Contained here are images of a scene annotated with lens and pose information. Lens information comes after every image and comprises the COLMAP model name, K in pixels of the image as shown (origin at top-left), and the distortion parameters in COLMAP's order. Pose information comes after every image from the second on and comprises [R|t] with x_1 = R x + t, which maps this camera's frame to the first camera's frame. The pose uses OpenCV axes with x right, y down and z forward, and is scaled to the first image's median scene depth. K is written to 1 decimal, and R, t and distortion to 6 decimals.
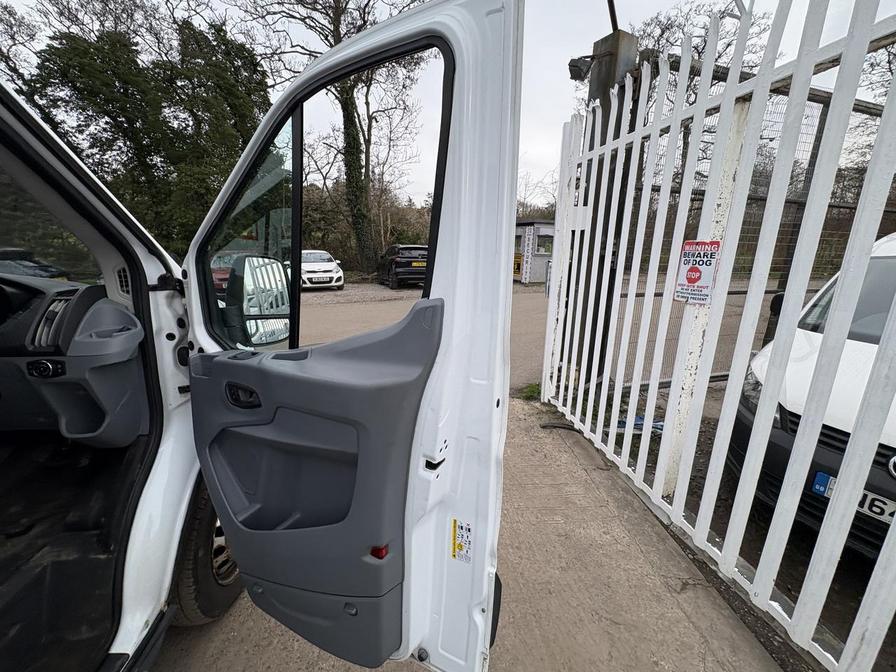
lens RADIAL K [[356.7, 0, 443.6], [0, 356.7, 338.6], [0, 0, 1]] dist [-0.000548, 0.000136]
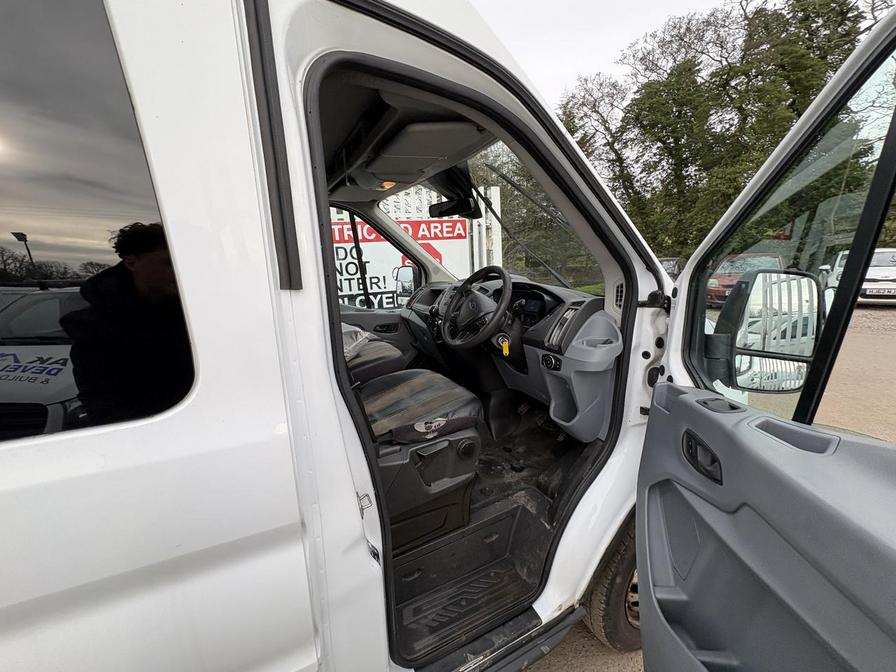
lens RADIAL K [[364.2, 0, 448.0], [0, 364.2, 336.0], [0, 0, 1]] dist [-0.004122, -0.000787]
pose [[0.360430, 0.169021, -0.917345, -0.067445], [-0.189536, 0.976201, 0.105395, -0.057307], [0.913327, 0.135883, 0.383888, 0.129630]]
